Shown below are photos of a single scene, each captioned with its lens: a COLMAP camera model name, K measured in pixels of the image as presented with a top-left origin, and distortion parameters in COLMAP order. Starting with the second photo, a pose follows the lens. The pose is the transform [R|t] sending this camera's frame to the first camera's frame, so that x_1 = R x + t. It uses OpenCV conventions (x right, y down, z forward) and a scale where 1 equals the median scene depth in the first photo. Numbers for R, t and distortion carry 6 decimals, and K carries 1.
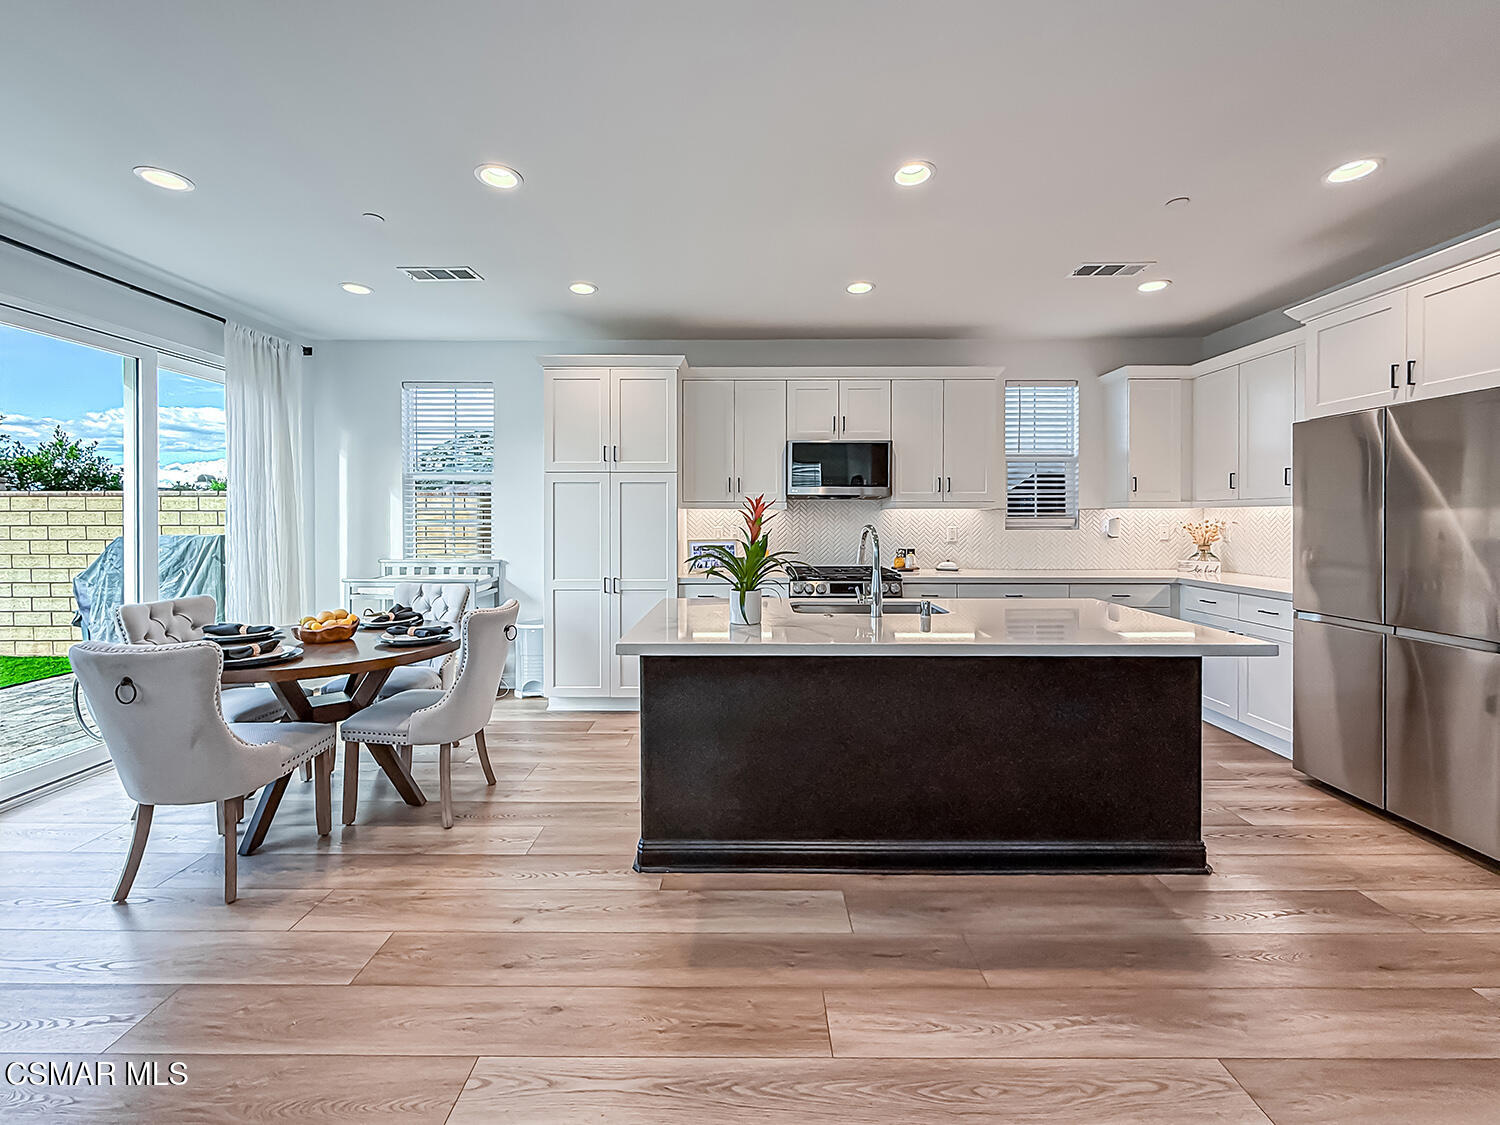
lens RADIAL K [[592.3, 0, 748.2], [0, 592.3, 506.2], [0, 0, 1]] dist [-0.000039, 0.000171]
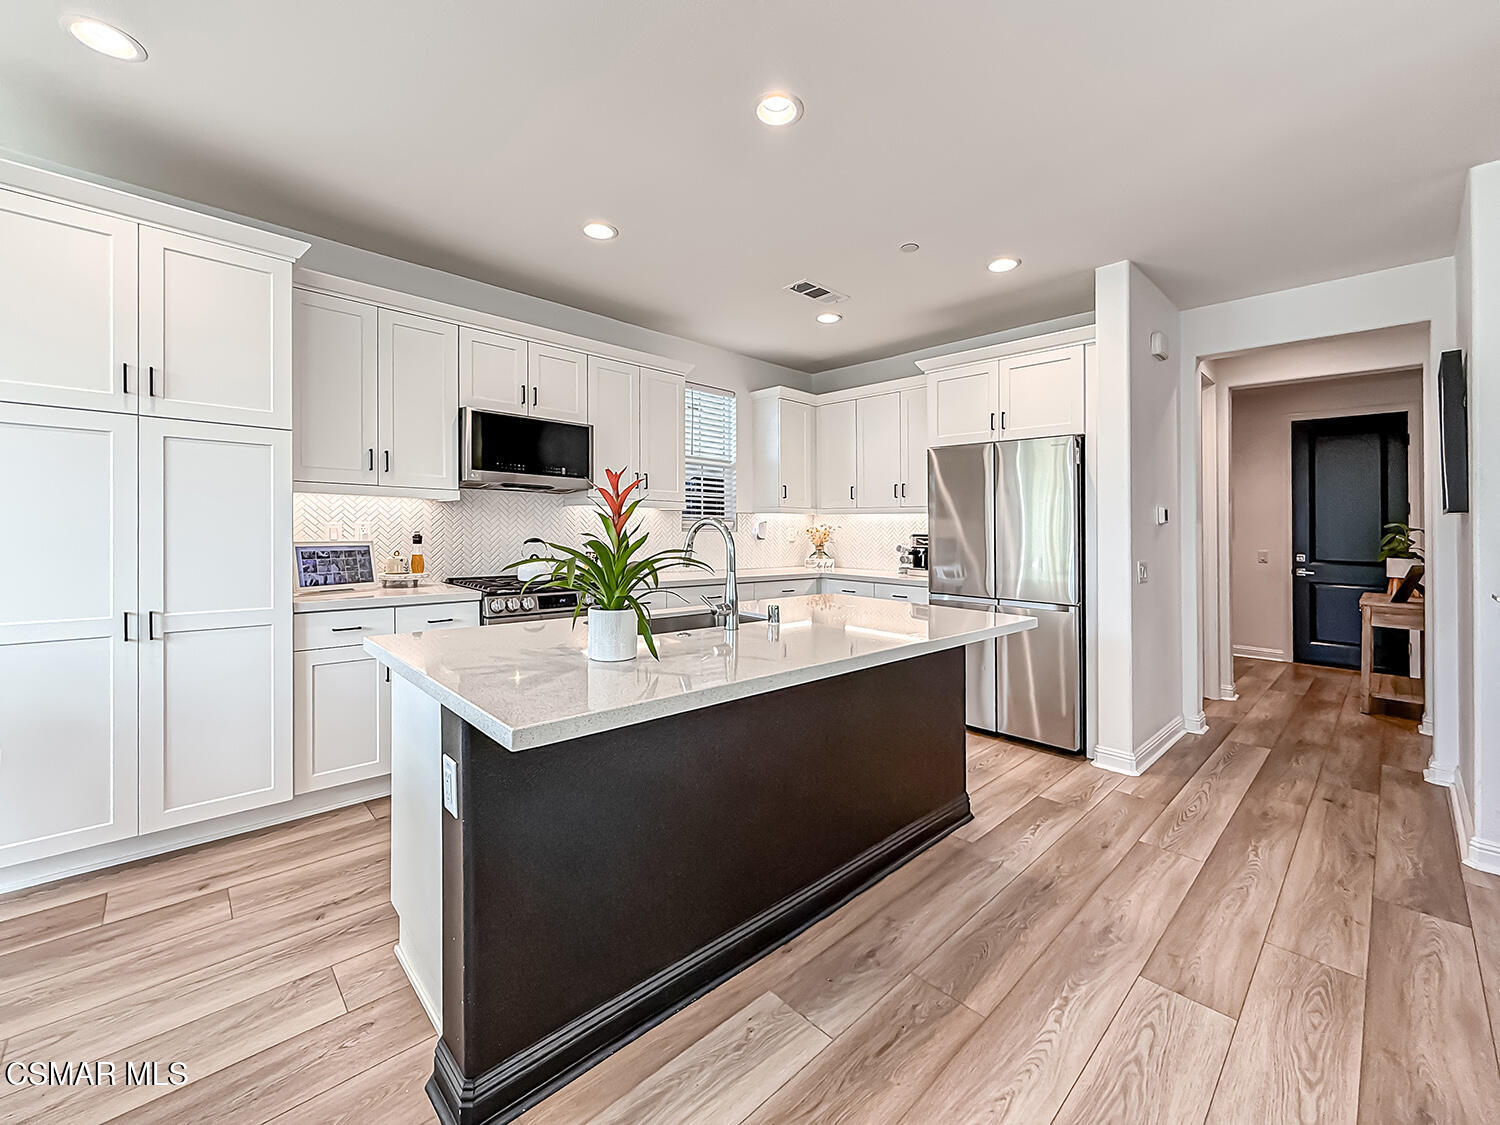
lens RADIAL K [[604.9, 0, 748.8], [0, 604.9, 518.9], [0, 0, 1]] dist [0.000079, 0.000050]
pose [[0.731402, 0.023501, 0.681541, -0.241021], [-0.030407, 0.999536, -0.001834, 0.025077], [-0.681268, -0.019382, 0.731778, 0.270231]]
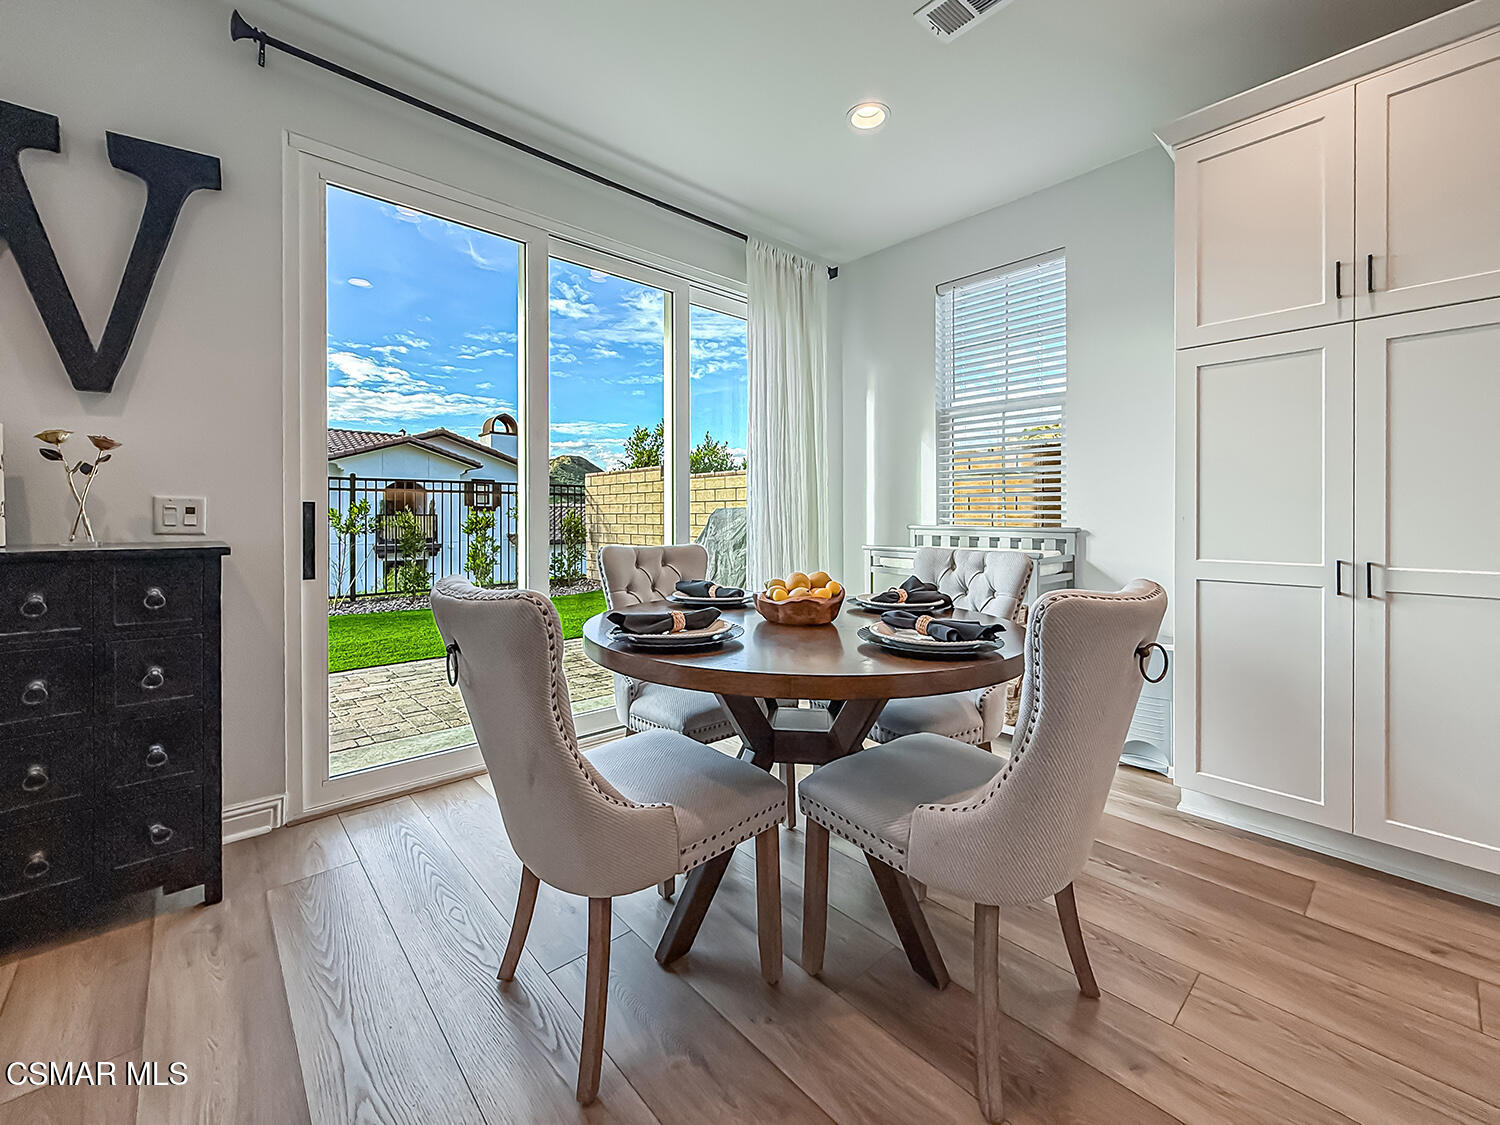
lens RADIAL K [[623.2, 0, 748.9], [0, 623.2, 536.0], [0, 0, 1]] dist [0.000569, 0.000359]
pose [[0.662493, 0.023216, -0.748708, -0.218378], [0.015878, 0.998860, 0.045022, 0.087877], [0.748899, -0.041714, 0.661369, 0.433127]]
